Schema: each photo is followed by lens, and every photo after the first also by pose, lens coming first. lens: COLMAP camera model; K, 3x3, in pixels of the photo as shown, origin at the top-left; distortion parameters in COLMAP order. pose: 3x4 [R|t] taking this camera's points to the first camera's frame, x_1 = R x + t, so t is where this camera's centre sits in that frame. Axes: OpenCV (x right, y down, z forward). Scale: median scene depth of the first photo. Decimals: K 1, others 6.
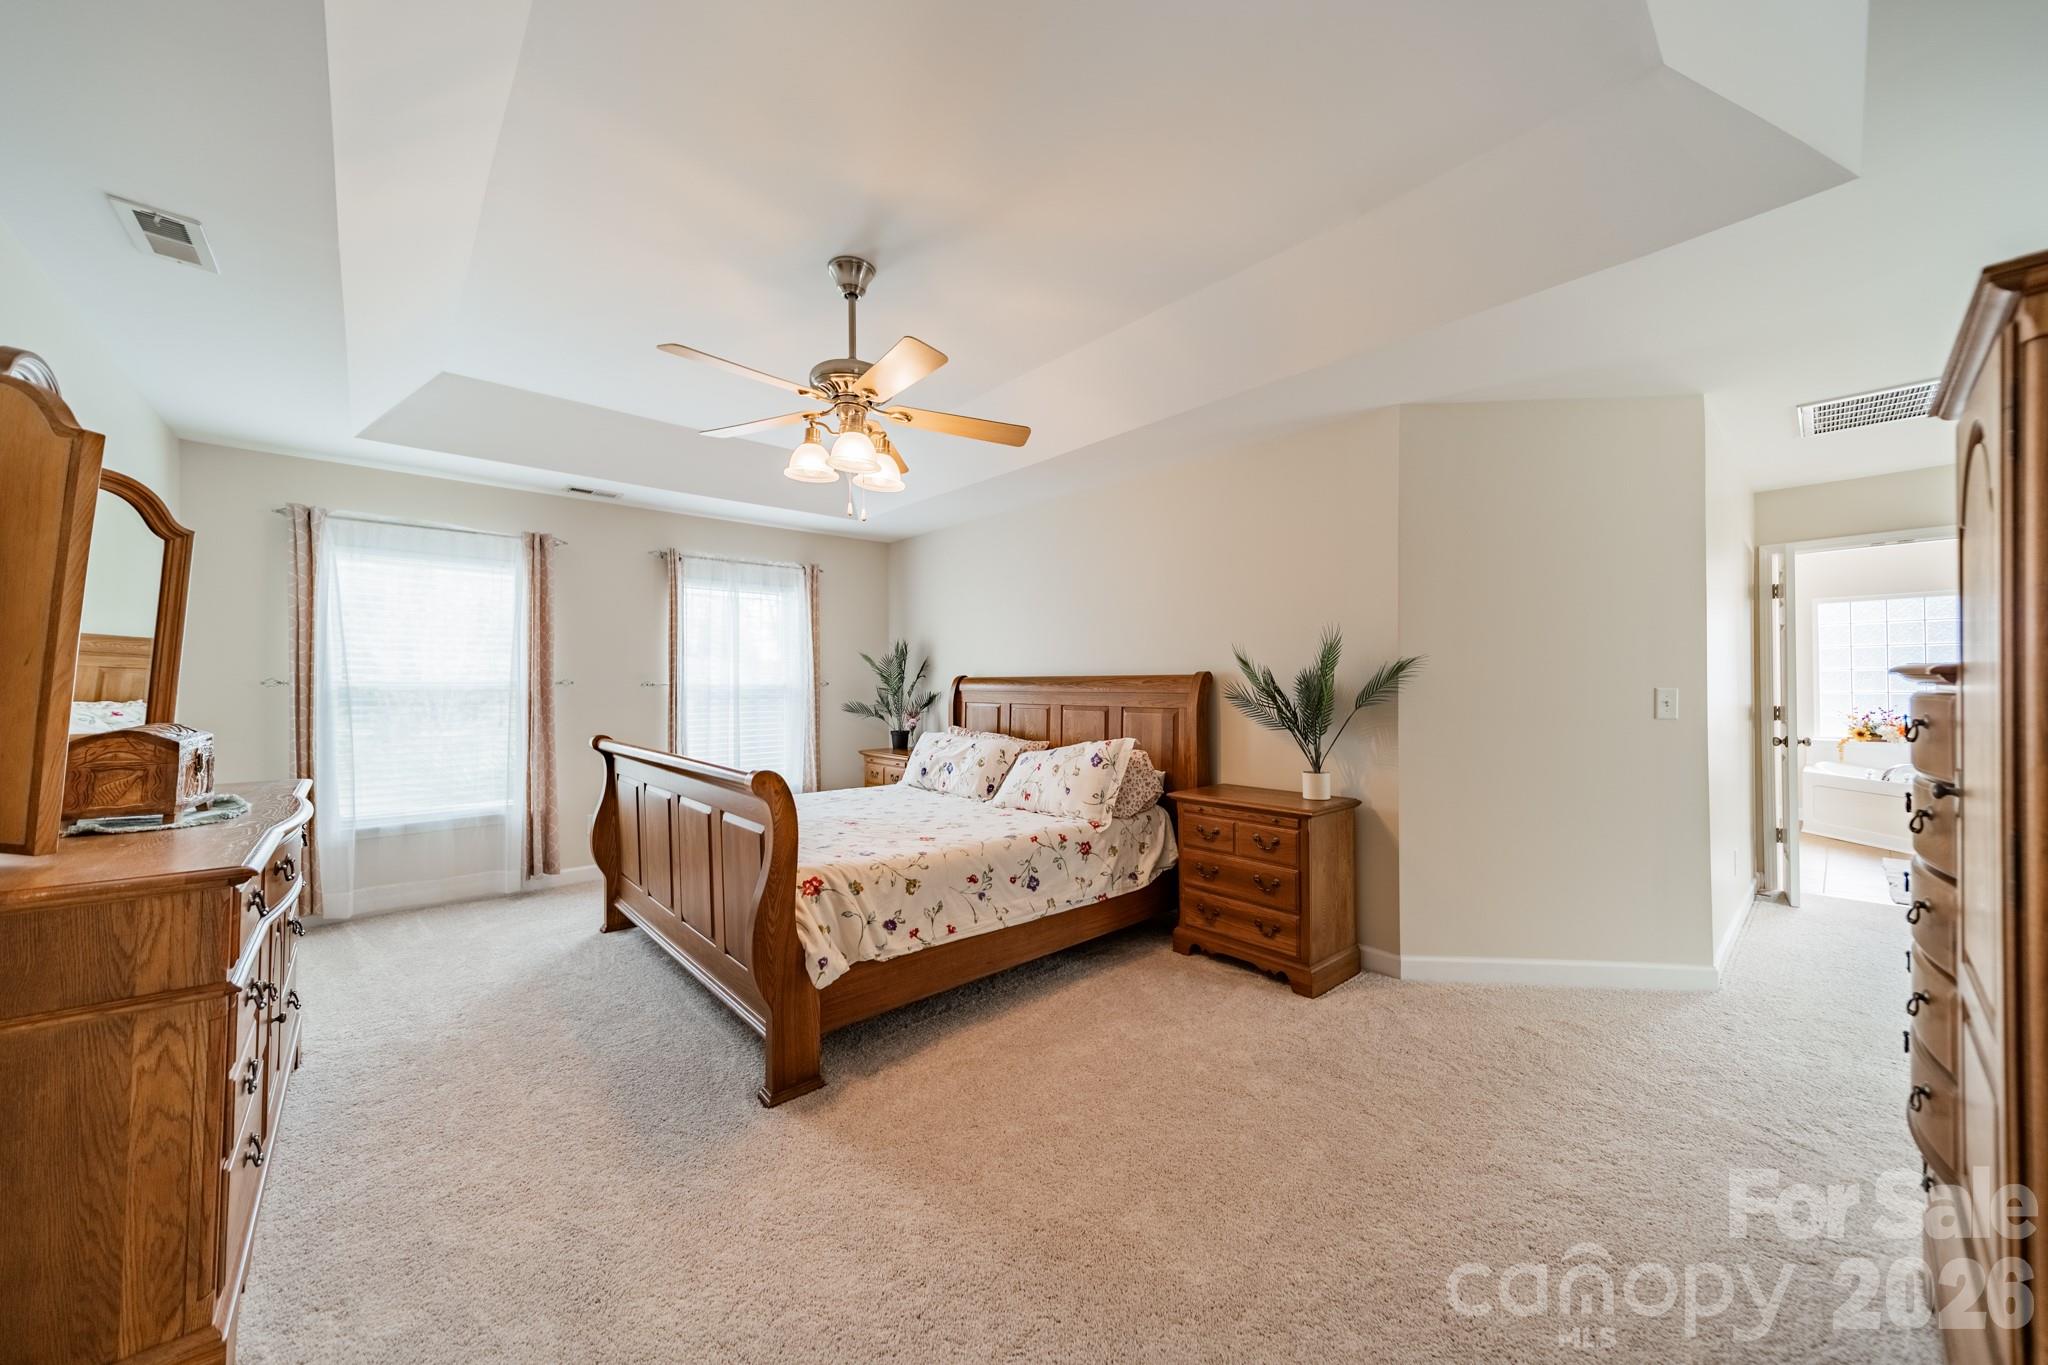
lens RADIAL K [[721.5, 0, 1034.5], [0, 721.5, 679.8], [0, 0, 1]] dist [0.009749, -0.000320]
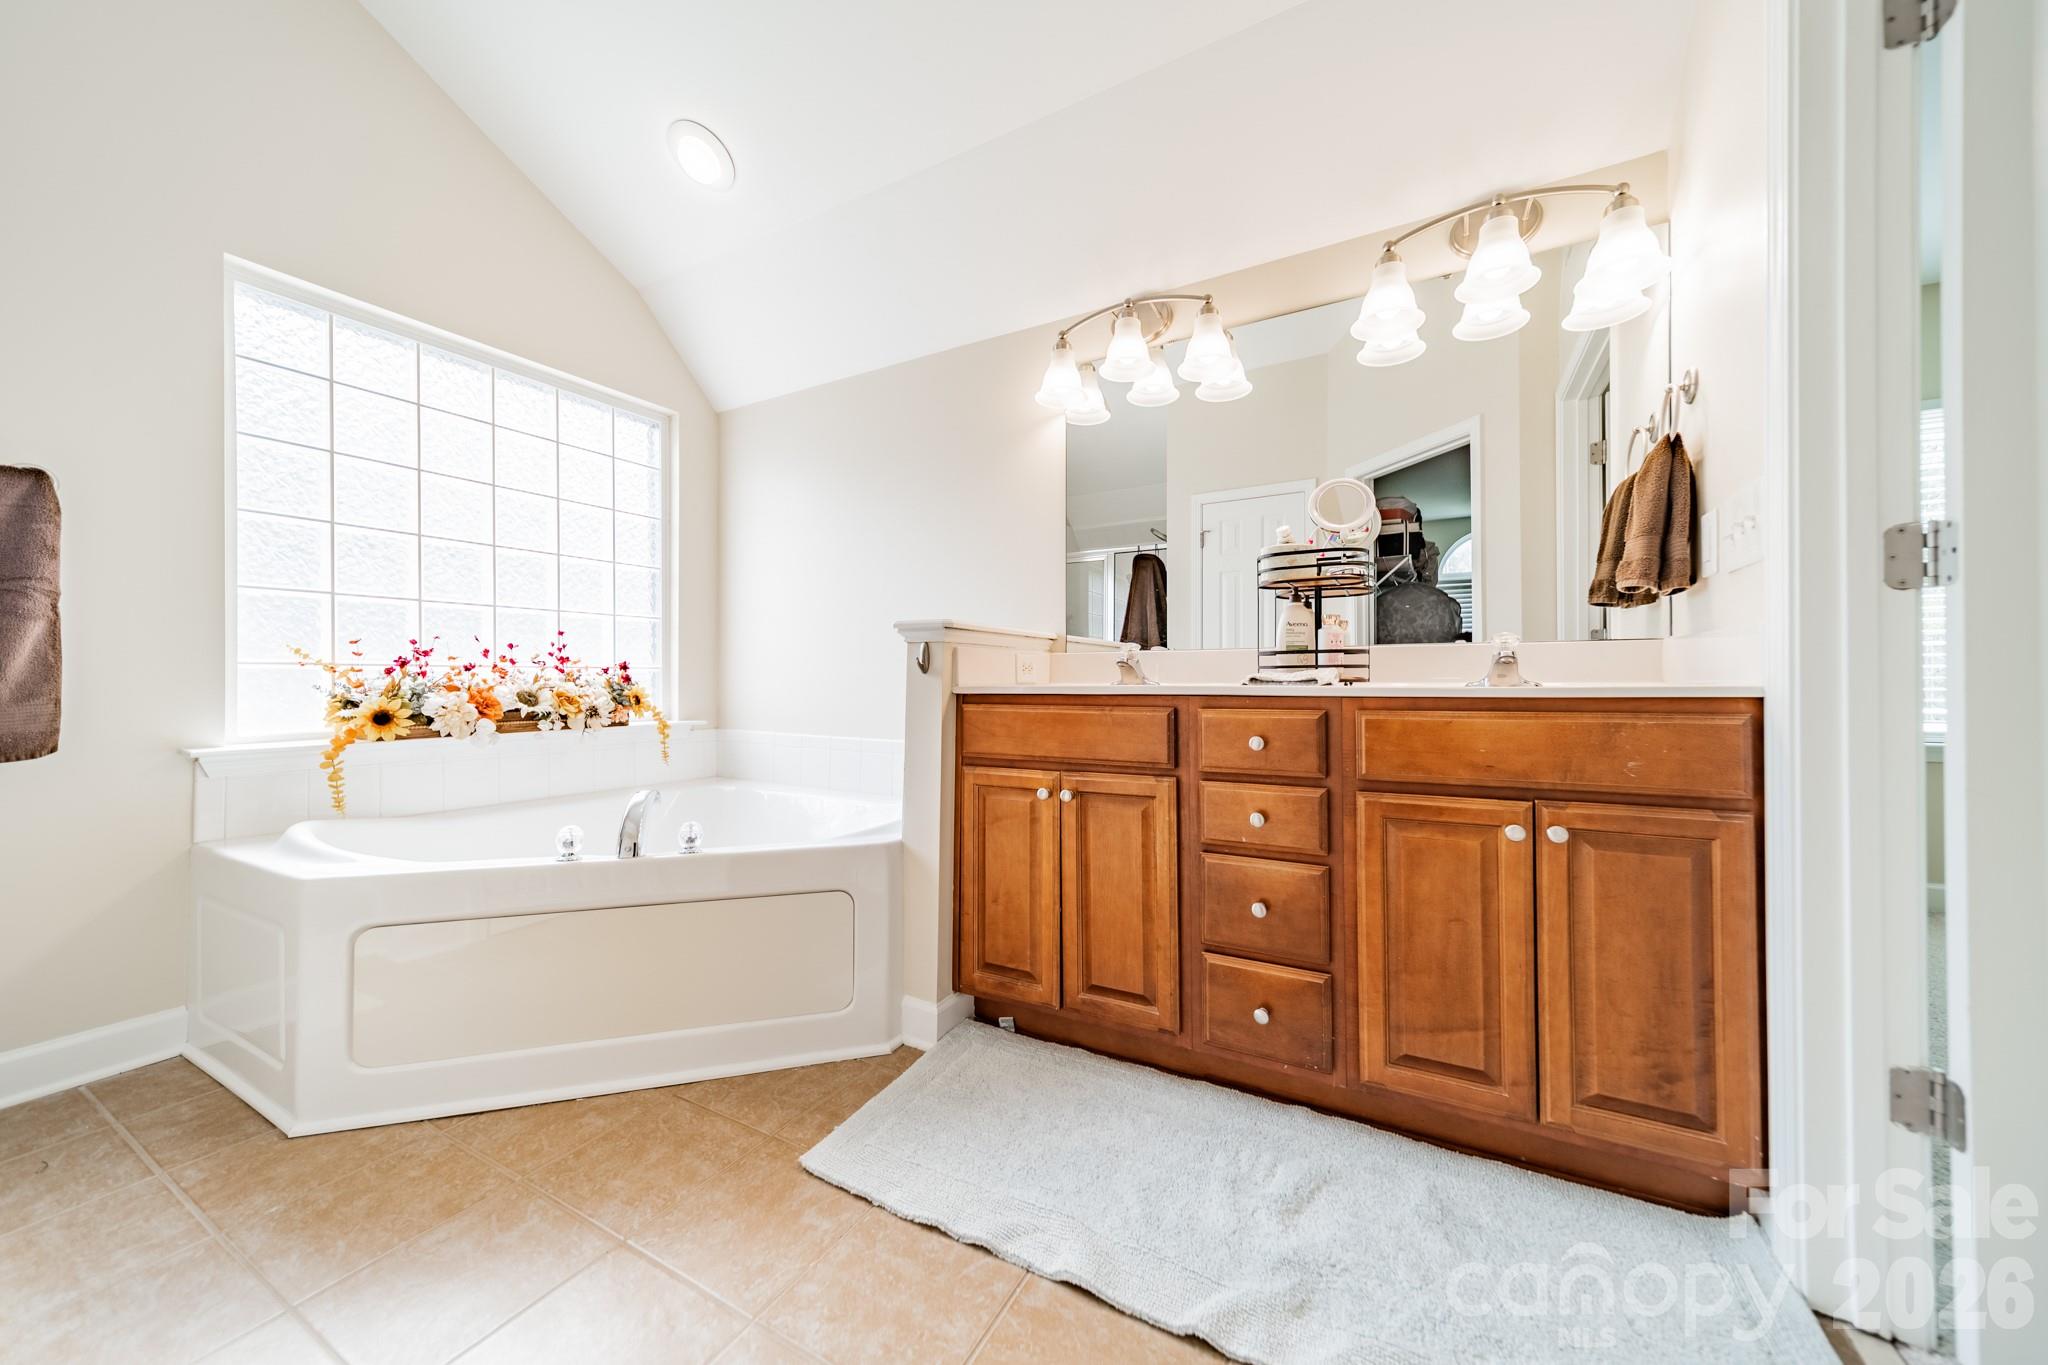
lens RADIAL K [[721.5, 0, 1030.9], [0, 721.5, 675.4], [0, 0, 1]] dist [0.009749, -0.000320]
pose [[-0.324250, 0.010956, 0.945908, 1.024083], [-0.002708, 0.999918, -0.012509, 0.081883], [-0.945968, -0.006618, -0.324193, 1.167439]]
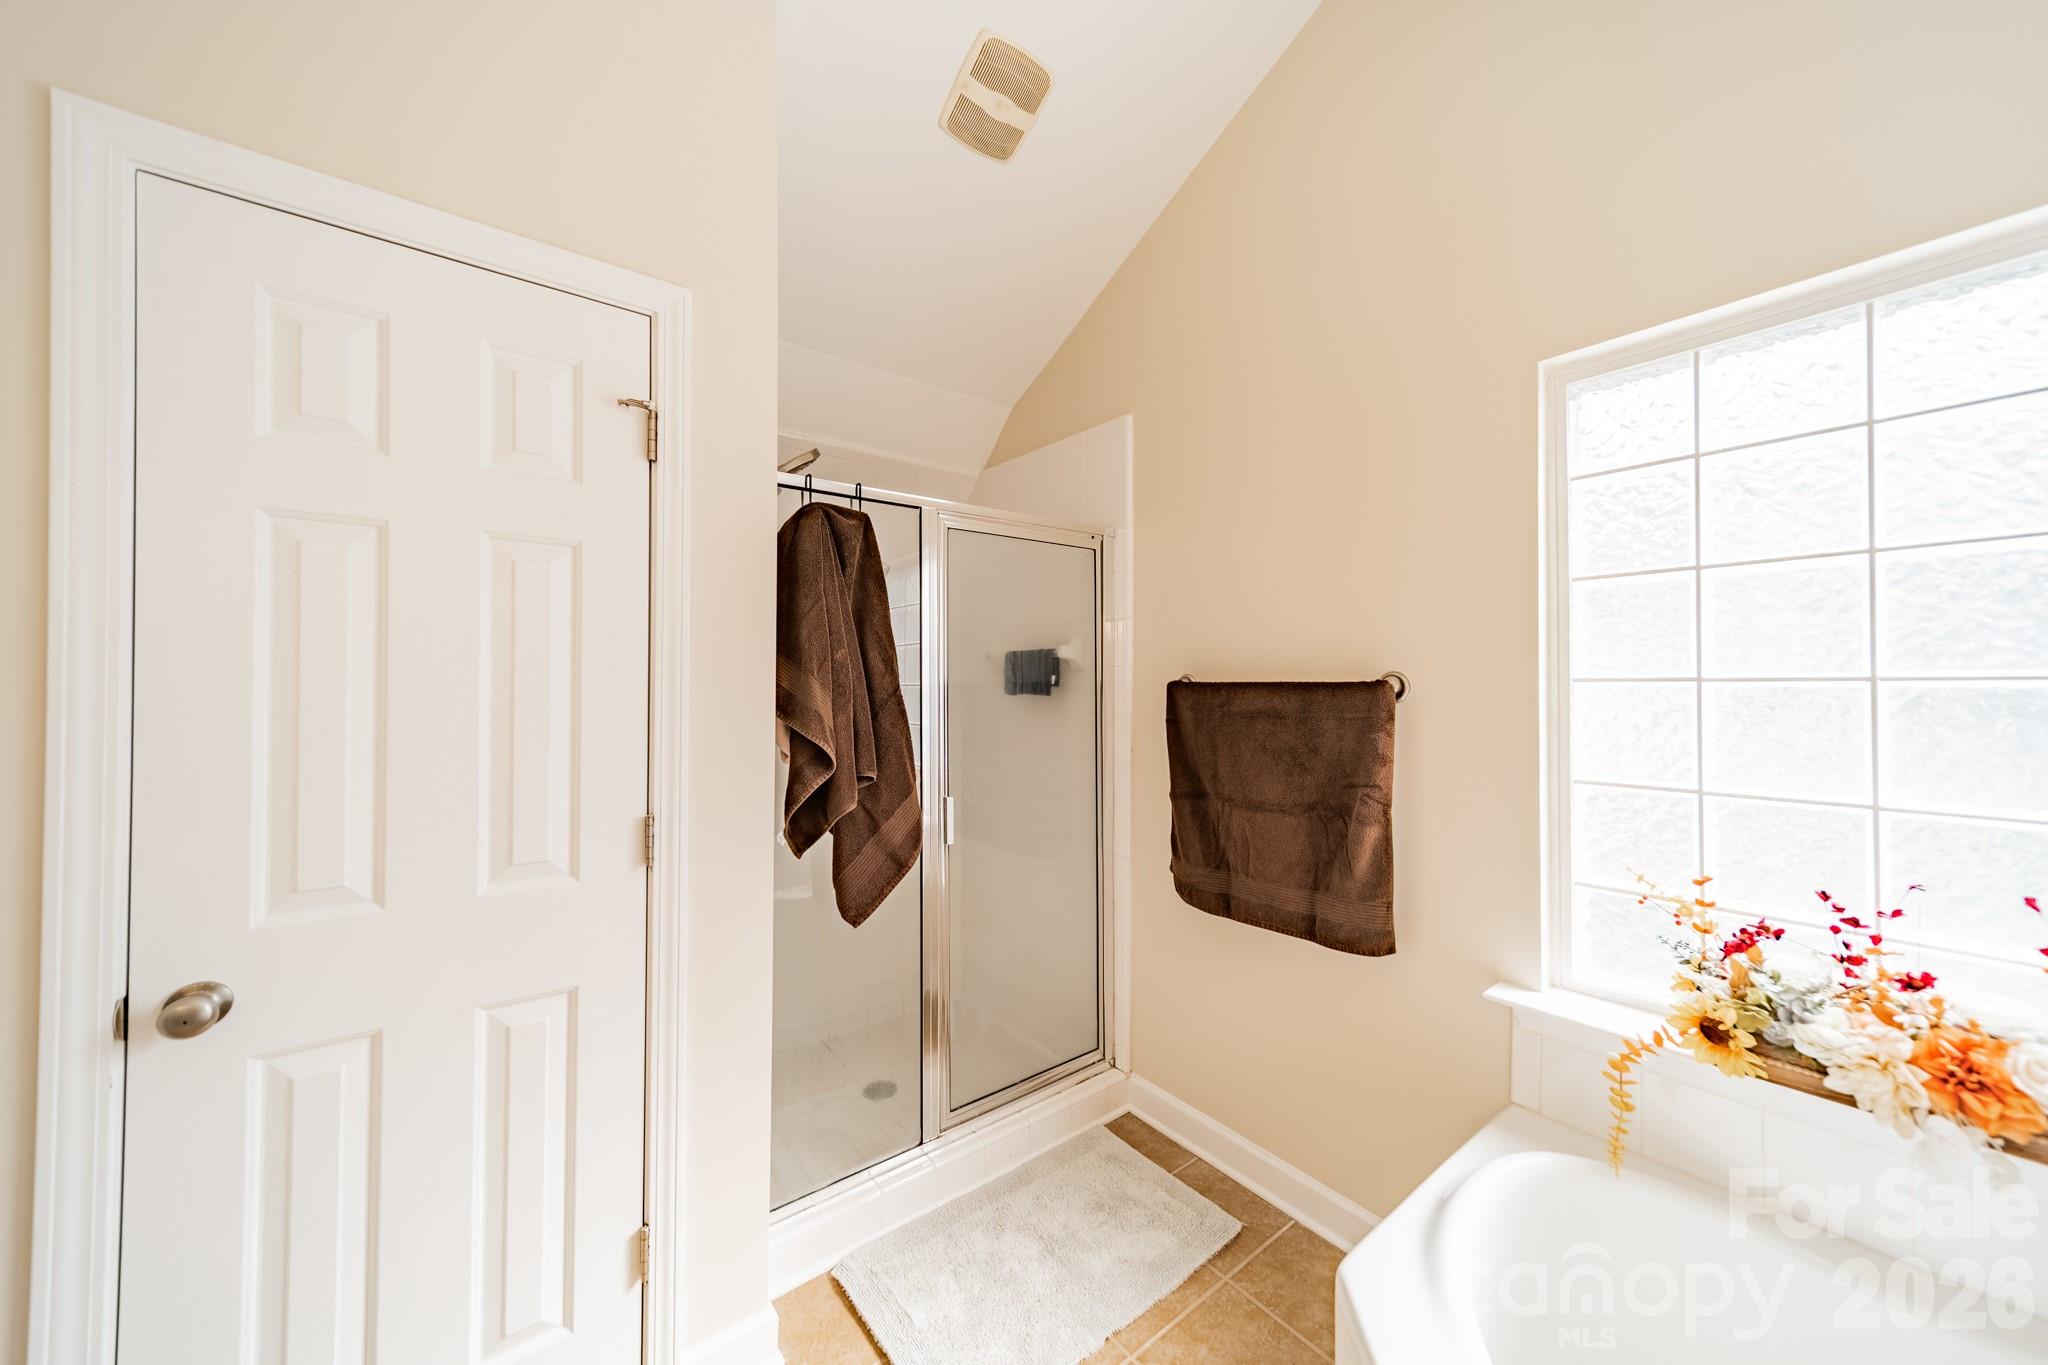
lens RADIAL K [[721.5, 0, 1014.0], [0, 721.5, 682.1], [0, 0, 1]] dist [0.009749, -0.000320]
pose [[0.997055, 0.002341, -0.076654, 1.357727], [-0.001866, 0.999979, 0.006271, -0.023001], [0.076667, -0.006109, 0.997038, 1.124097]]
